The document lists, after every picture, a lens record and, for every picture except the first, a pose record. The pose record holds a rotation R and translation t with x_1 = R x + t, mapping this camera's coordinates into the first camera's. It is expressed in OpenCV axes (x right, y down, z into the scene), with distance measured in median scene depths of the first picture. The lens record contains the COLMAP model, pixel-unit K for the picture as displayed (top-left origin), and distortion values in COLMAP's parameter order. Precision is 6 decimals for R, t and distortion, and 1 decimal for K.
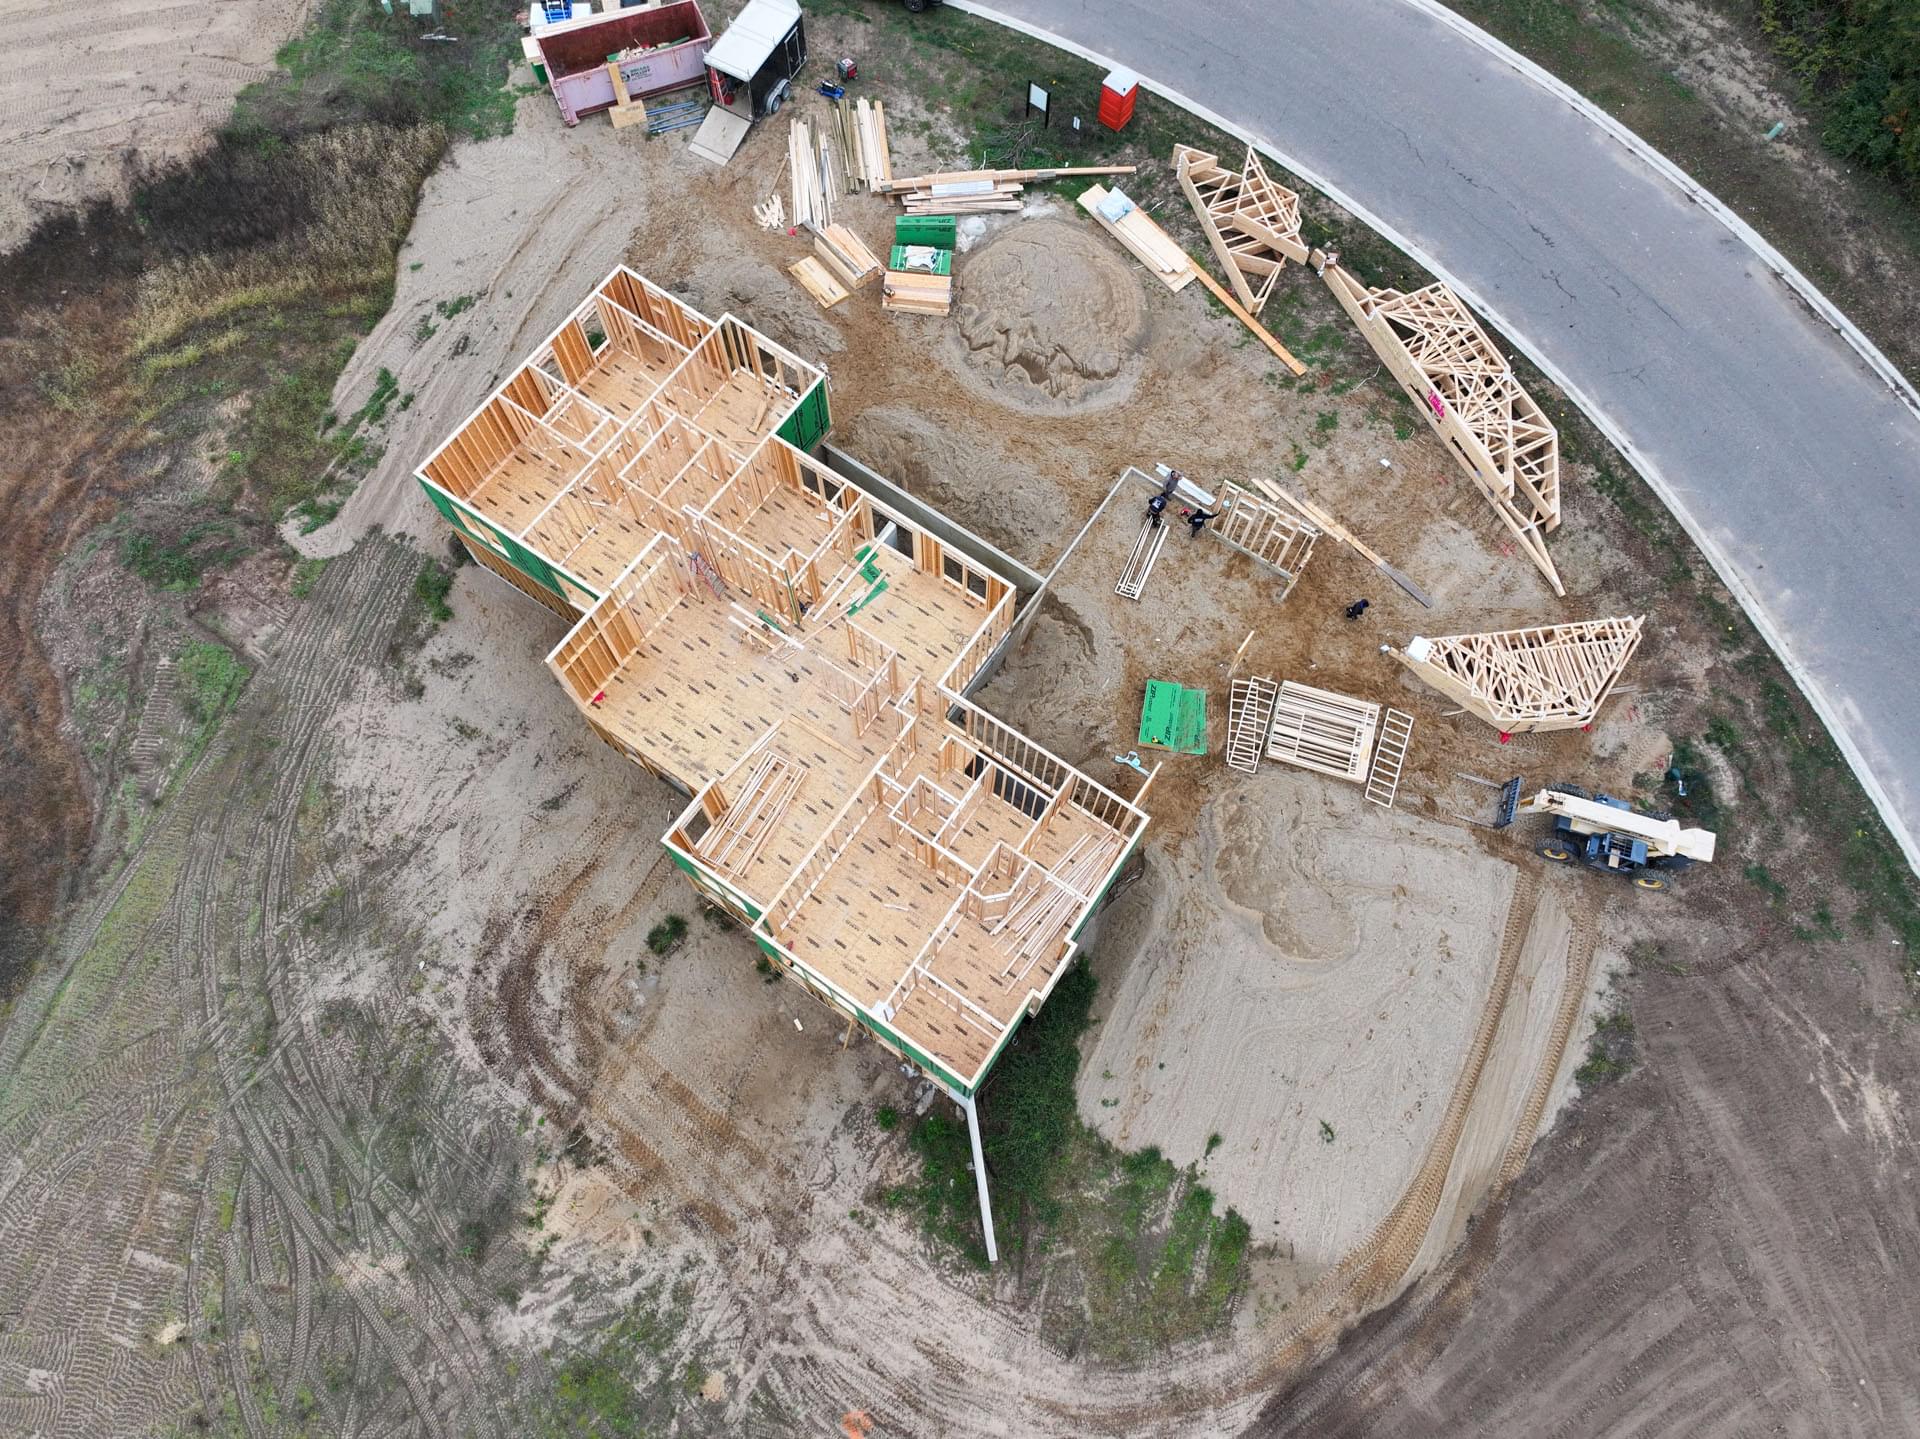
lens RADIAL K [[1289.2, 0, 959.7], [0, 1289.2, 735.1], [0, 0, 1]] dist [0.221815, -0.208771]
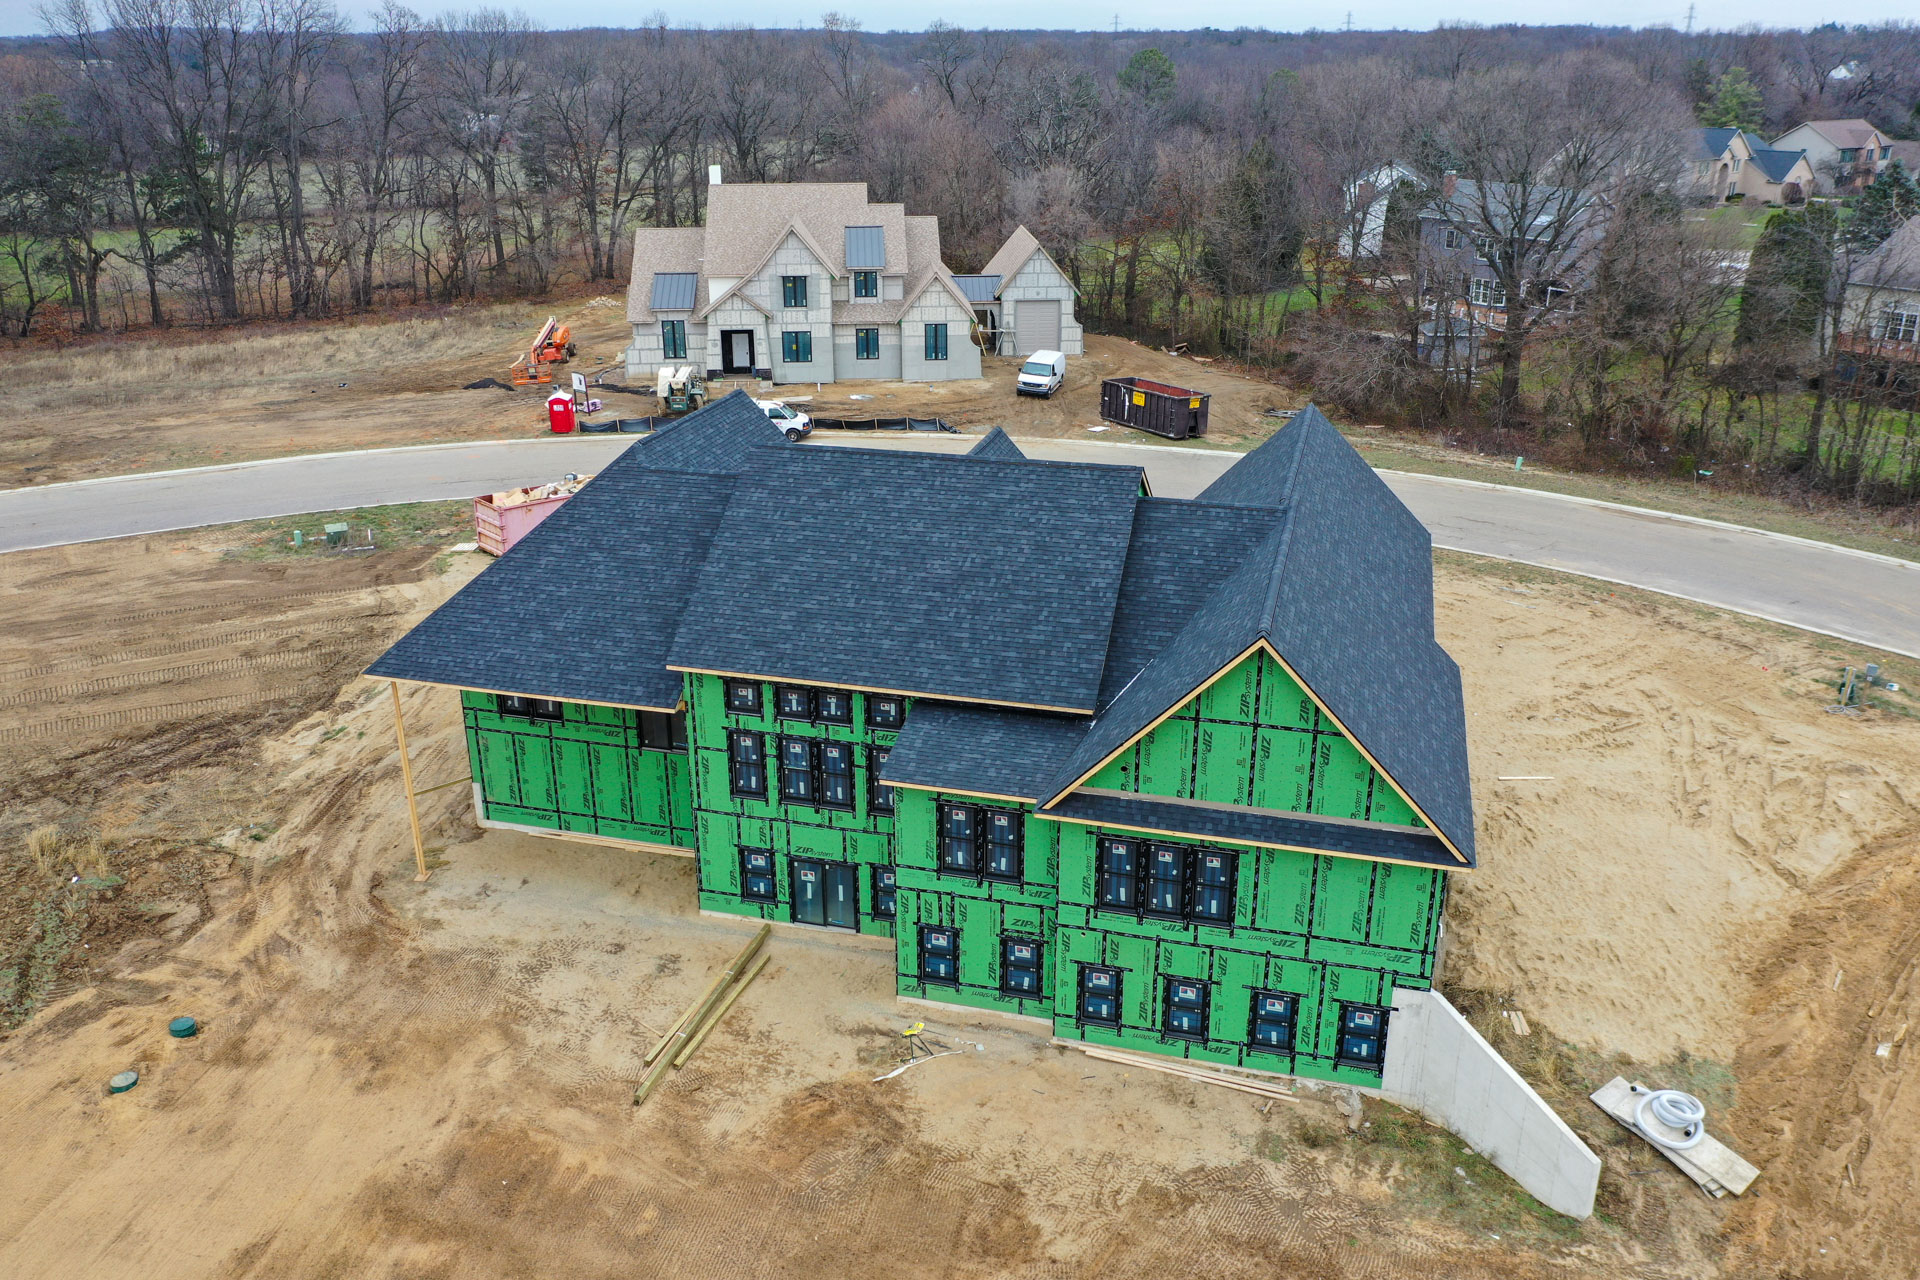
lens RADIAL K [[1517.6, 0, 960.0], [0, 1517.6, 640.0], [0, 0, 1]] dist [0.008177, 0.007970]
pose [[0.942666, -0.129966, 0.307393, -0.390885], [0.314488, 0.654218, -0.687820, 0.552882], [-0.111709, 0.745055, 0.657582, 0.327407]]
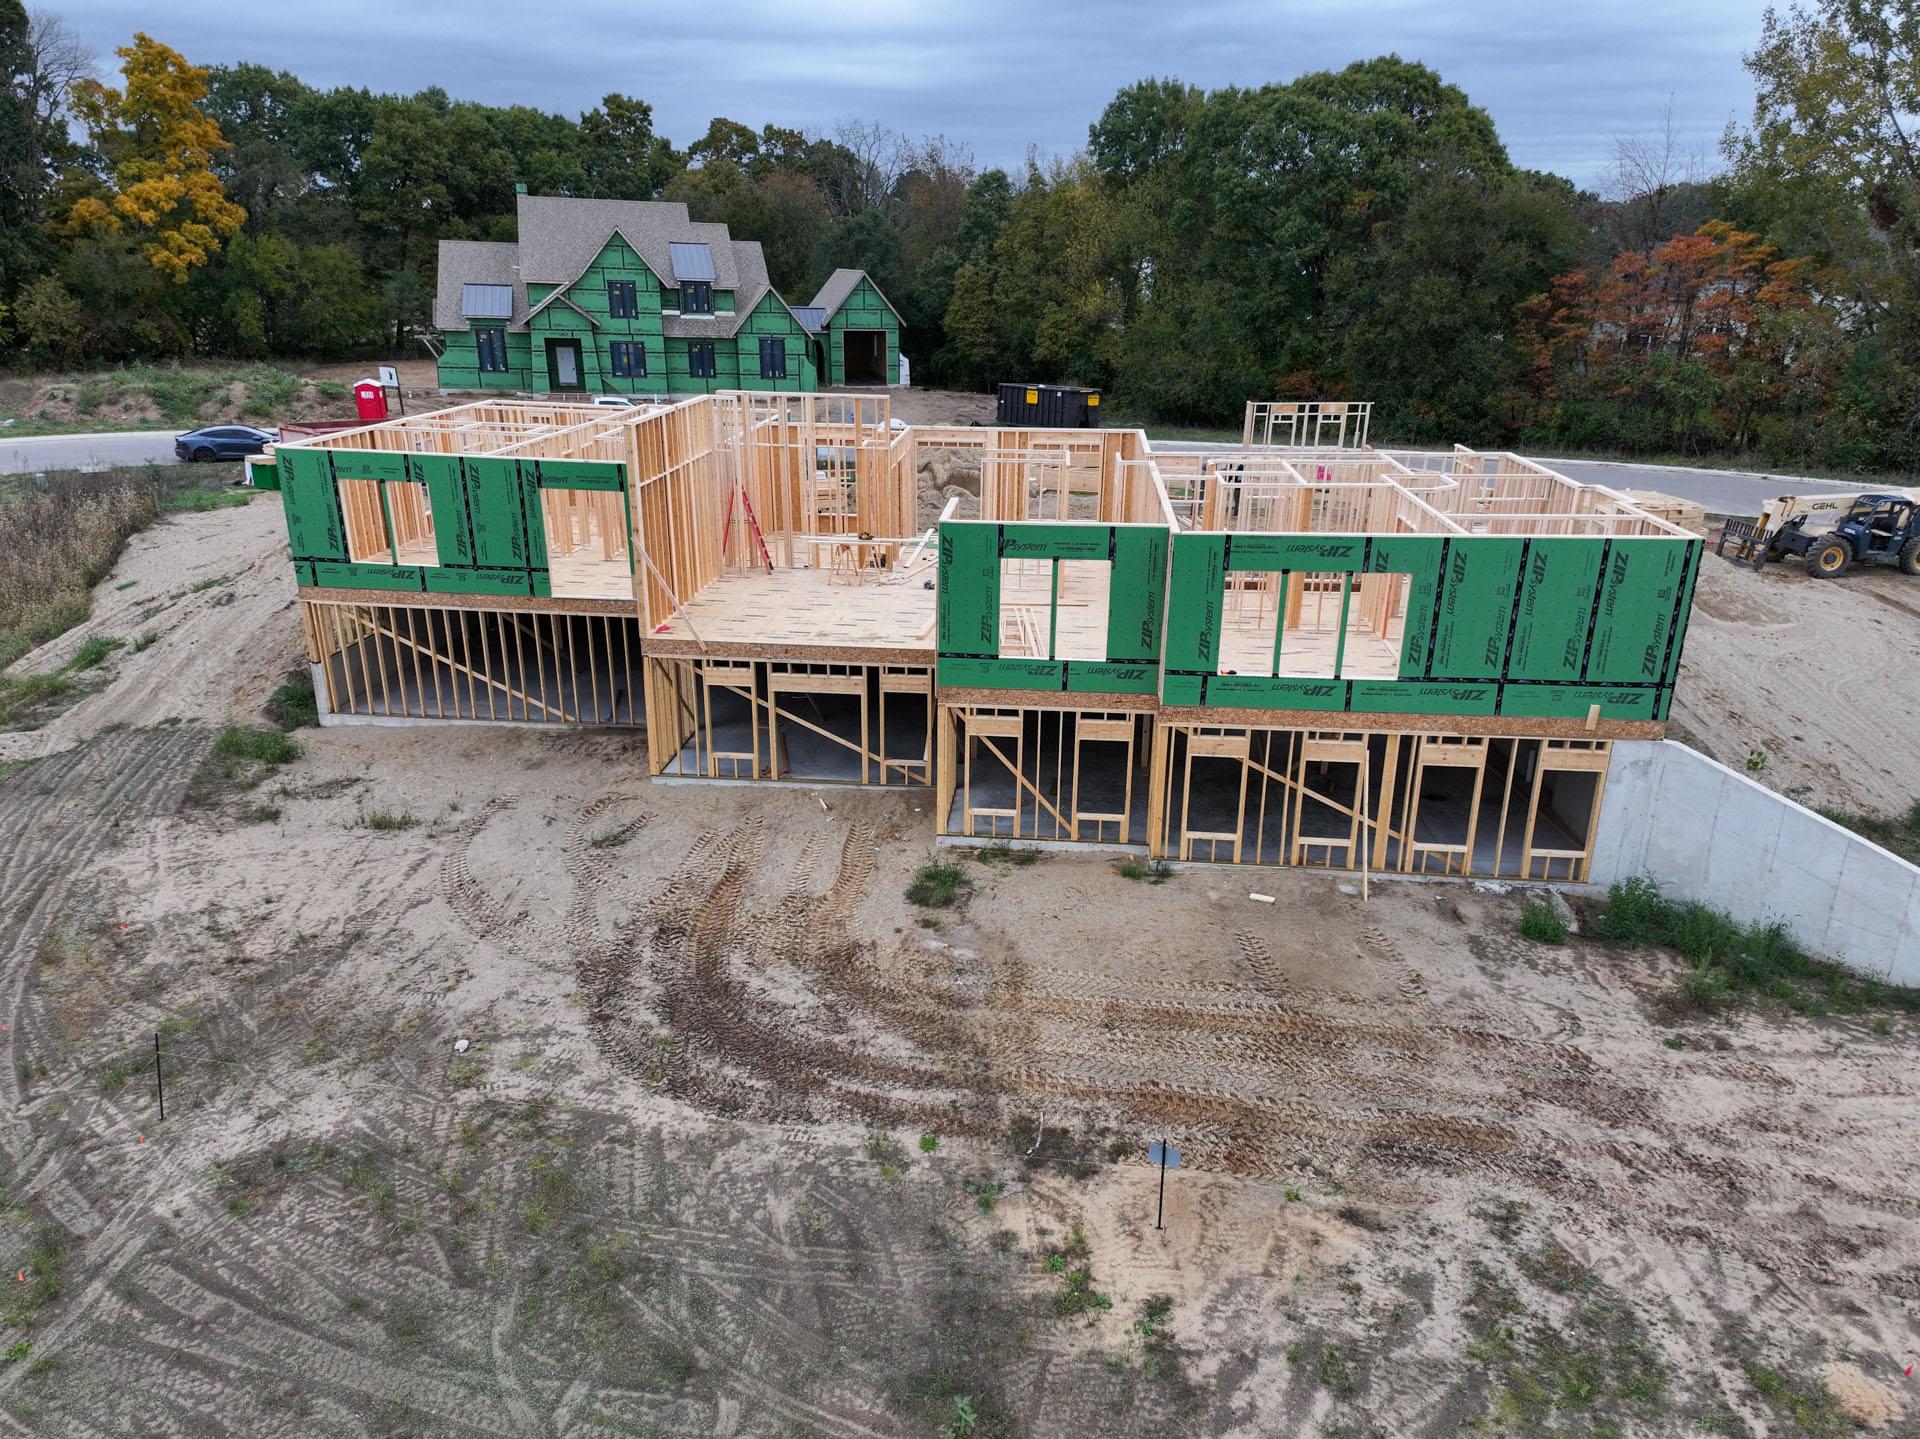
lens RADIAL K [[1301.9, 0, 961.3], [0, 1301.9, 730.3], [0, 0, 1]] dist [0.215805, -0.197847]
pose [[0.867601, -0.165675, 0.468851, -0.437149], [0.463762, 0.609800, -0.642704, 0.439265], [-0.179425, 0.775046, 0.605897, 0.631429]]
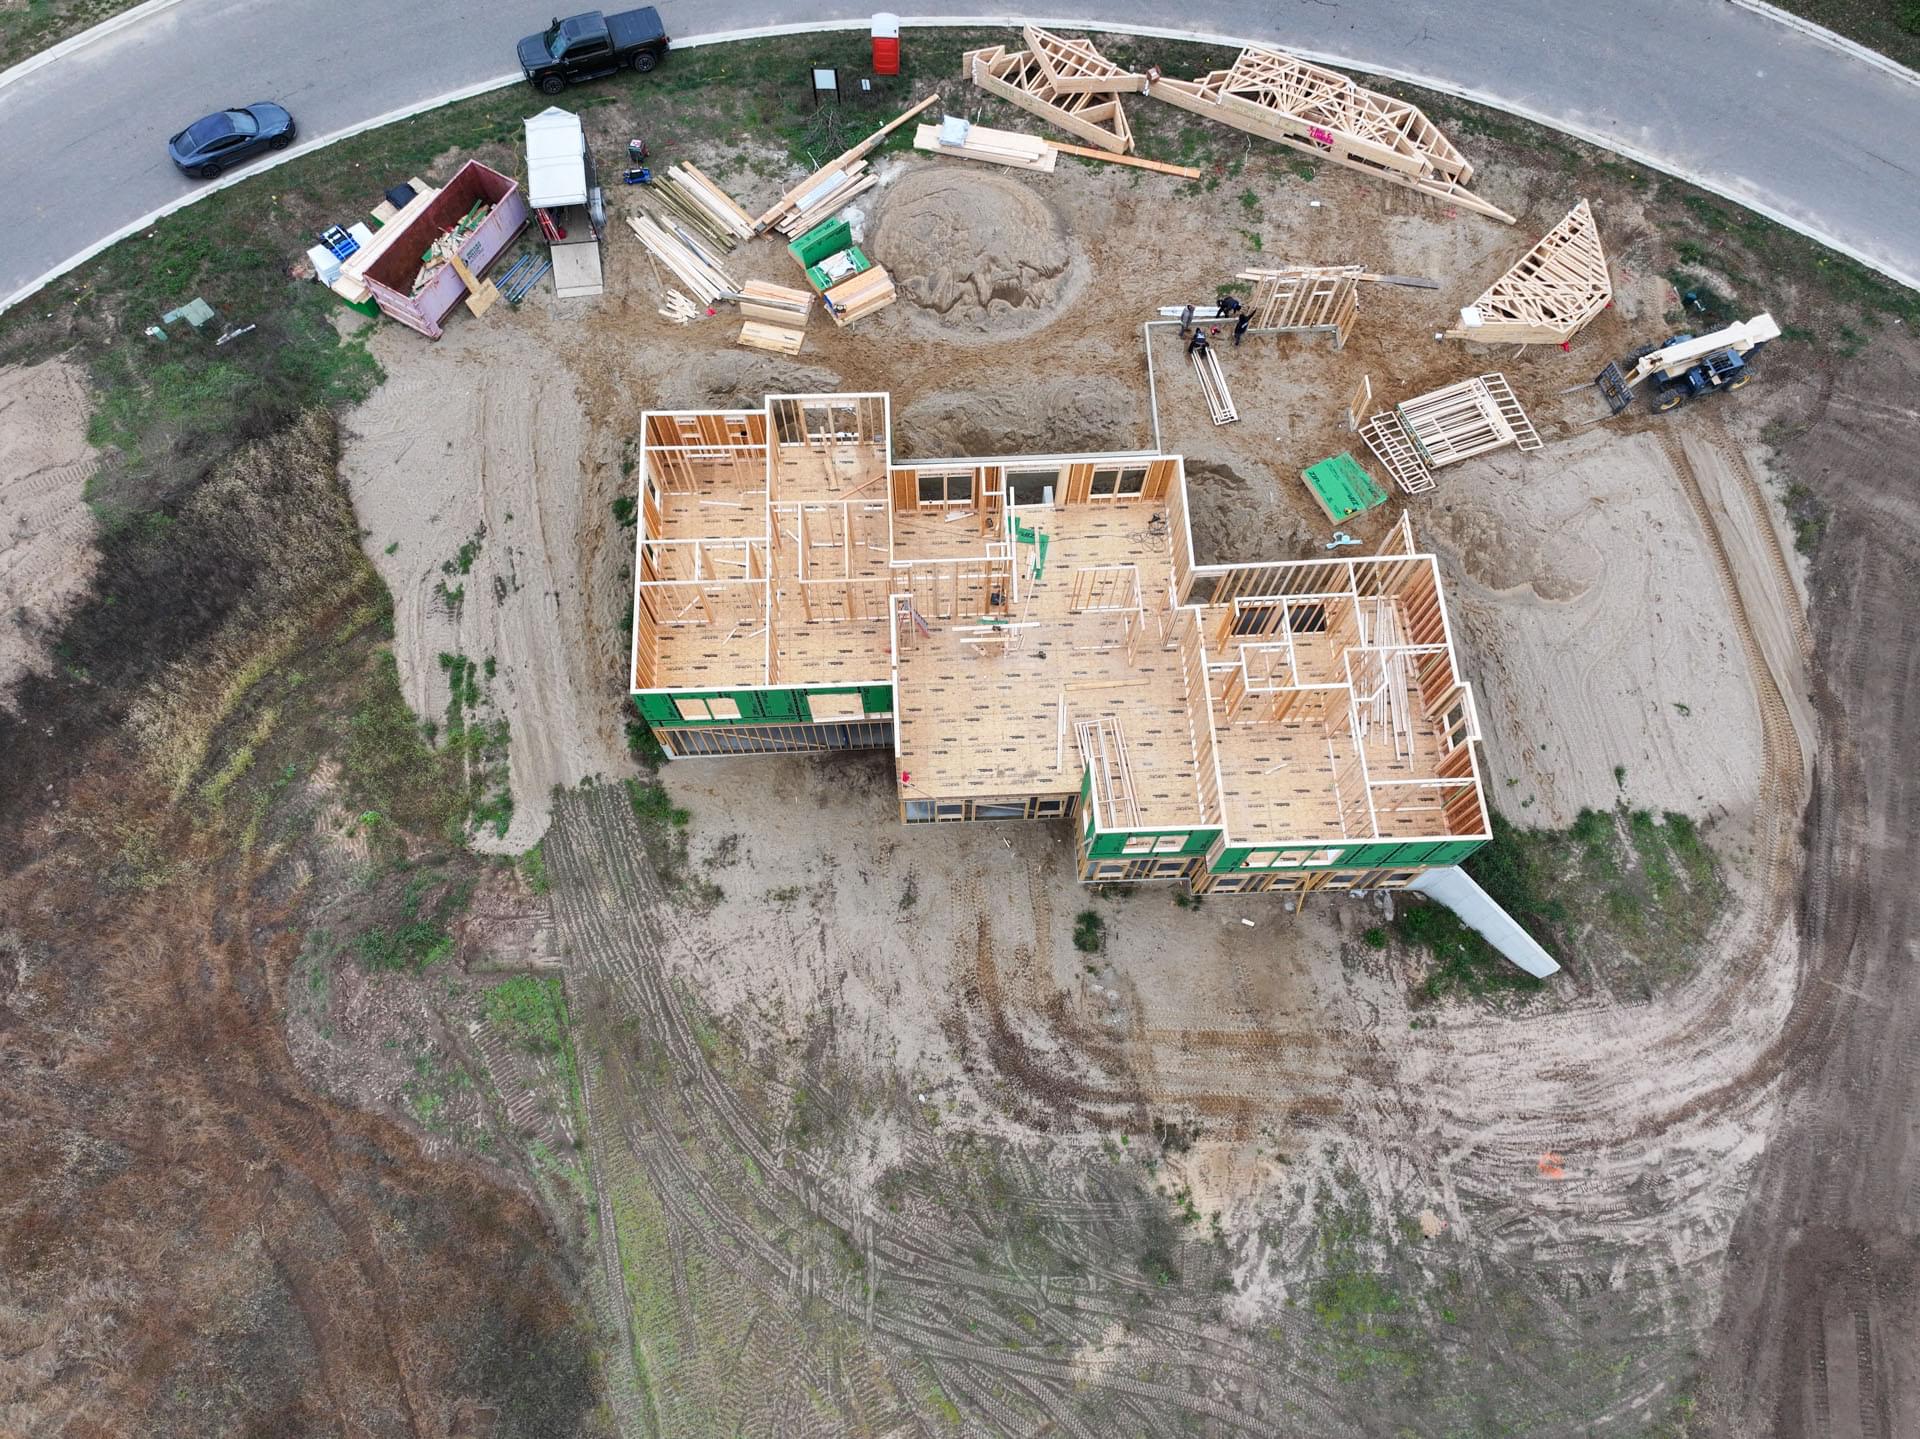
lens RADIAL K [[1289.2, 0, 959.7], [0, 1289.2, 735.1], [0, 0, 1]] dist [0.221815, -0.208771]
pose [[0.794280, -0.567276, 0.217525, -0.428911], [0.566271, 0.820958, 0.073245, -0.102175], [-0.220129, 0.065002, 0.973303, 0.027712]]
